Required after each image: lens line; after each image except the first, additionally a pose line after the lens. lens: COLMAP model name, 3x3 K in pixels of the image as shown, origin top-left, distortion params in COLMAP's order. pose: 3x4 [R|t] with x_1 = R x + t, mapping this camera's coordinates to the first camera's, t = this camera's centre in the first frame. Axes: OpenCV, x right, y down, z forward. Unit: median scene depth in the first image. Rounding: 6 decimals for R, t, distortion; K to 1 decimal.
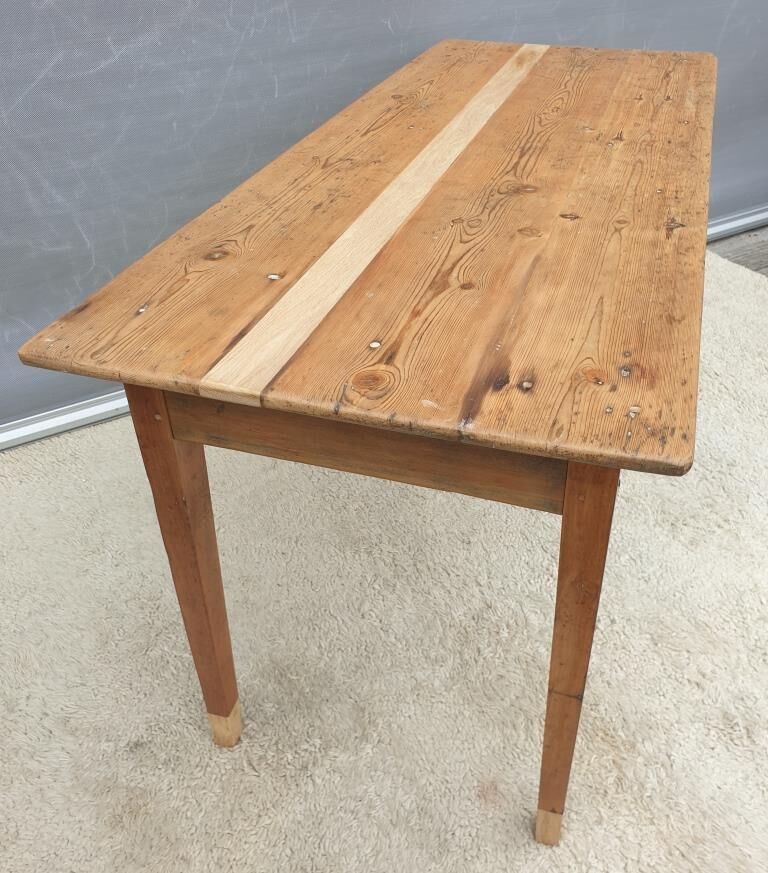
lens RADIAL K [[822.4, 0, 408.4], [0, 822.4, 409.8], [0, 0, 1]] dist [0.171305, -0.596825]
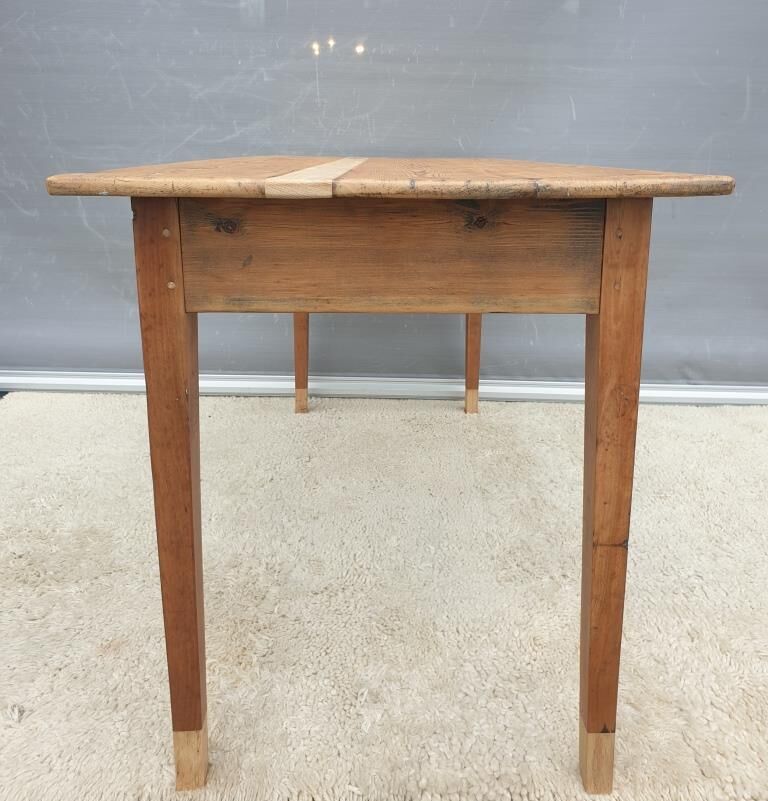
lens RADIAL K [[789.3, 0, 385.0], [0, 789.3, 319.8], [0, 0, 1]] dist [0.053578, -0.140271]
pose [[0.951560, -0.045544, 0.304071, -0.367270], [0.159076, 0.919240, -0.360128, 0.434299], [-0.263112, 0.391054, 0.881957, 0.166344]]
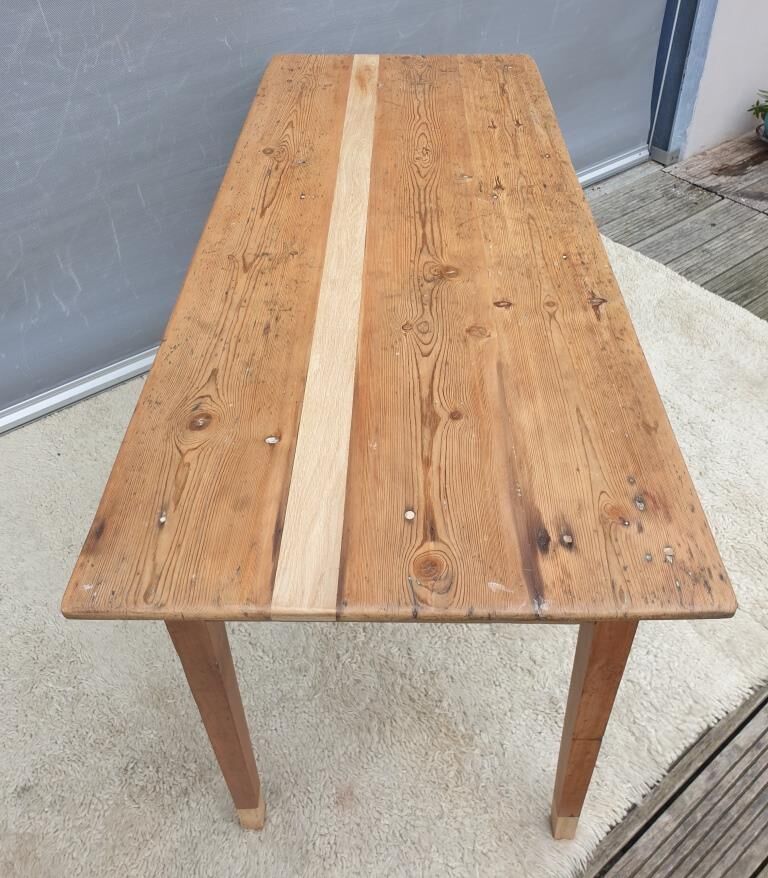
lens RADIAL K [[785.9, 0, 383.6], [0, 785.9, 354.6], [0, 0, 1]] dist [0.080868, -0.154953]
pose [[0.957781, -0.188772, 0.216842, -0.241439], [0.171379, 0.980461, 0.096568, -0.366350], [-0.230834, -0.055329, 0.971419, 0.034729]]
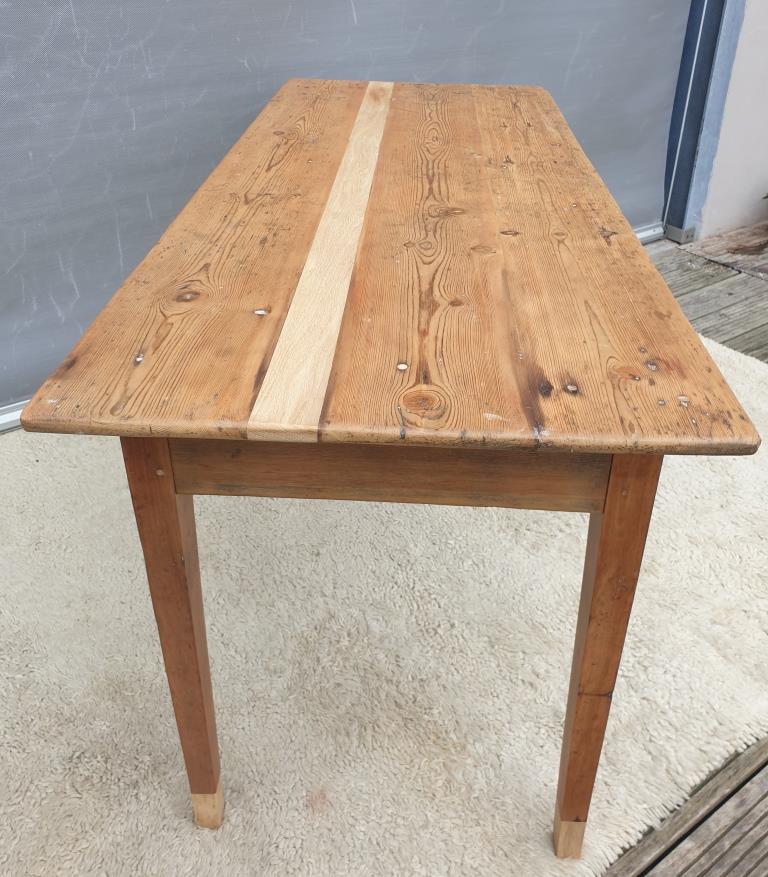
lens RADIAL K [[814.1, 0, 371.0], [0, 814.1, 371.5], [0, 0, 1]] dist [0.079075, -0.147704]
pose [[0.969716, -0.106915, 0.219592, -0.277943], [0.125217, 0.989575, -0.071154, -0.008581], [-0.209695, 0.096496, 0.972994, 0.058210]]
